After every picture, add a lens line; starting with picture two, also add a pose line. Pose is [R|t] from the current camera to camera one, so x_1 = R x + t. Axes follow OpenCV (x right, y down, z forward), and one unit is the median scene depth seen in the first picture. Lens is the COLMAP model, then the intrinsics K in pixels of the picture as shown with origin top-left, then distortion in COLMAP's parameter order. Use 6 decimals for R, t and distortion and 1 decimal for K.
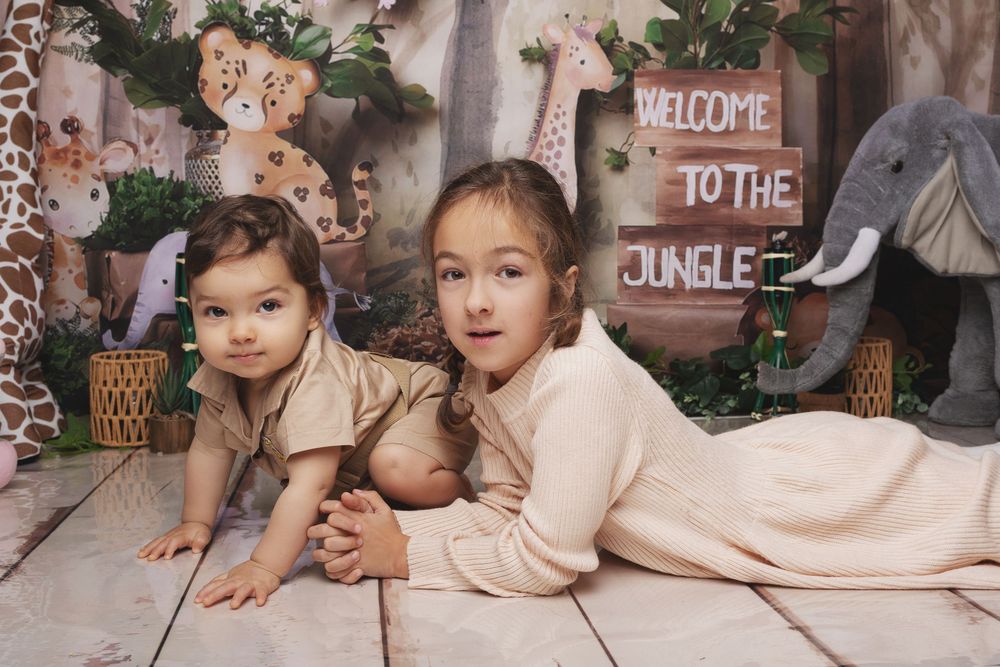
lens RADIAL K [[1027.9, 0, 533.8], [0, 1027.9, 338.1], [0, 0, 1]] dist [0.009614, 0.000000]
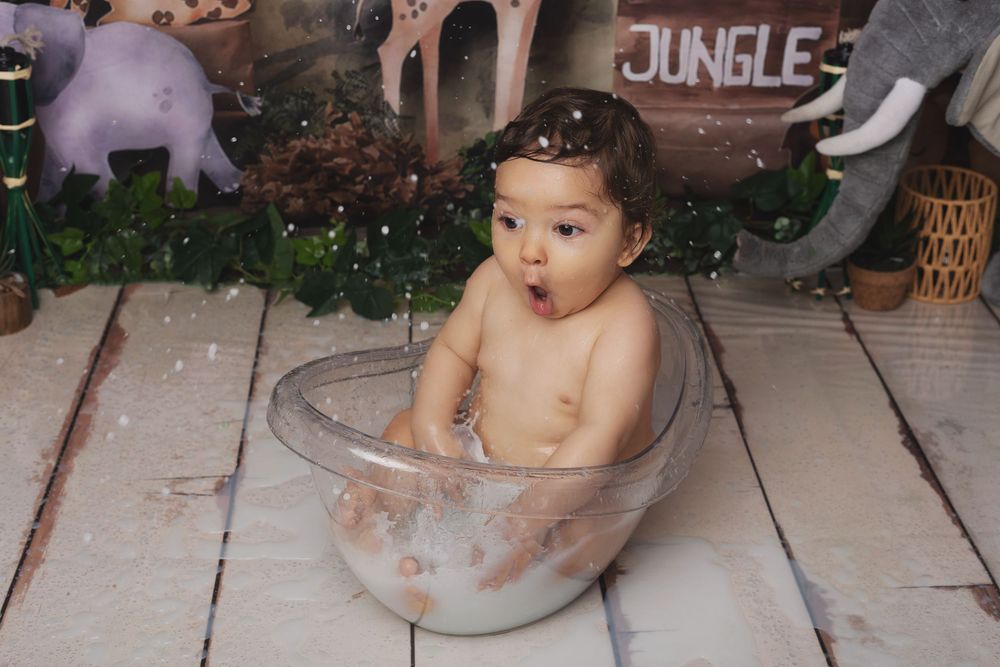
lens RADIAL K [[1394.1, 0, 511.1], [0, 1394.1, 352.8], [0, 0, 1]] dist [0.001864, 0.000000]
pose [[0.996061, 0.055398, -0.069239, 0.088694], [-0.024877, 0.924052, 0.381456, -0.242031], [0.085112, -0.378231, 0.921790, 0.051969]]
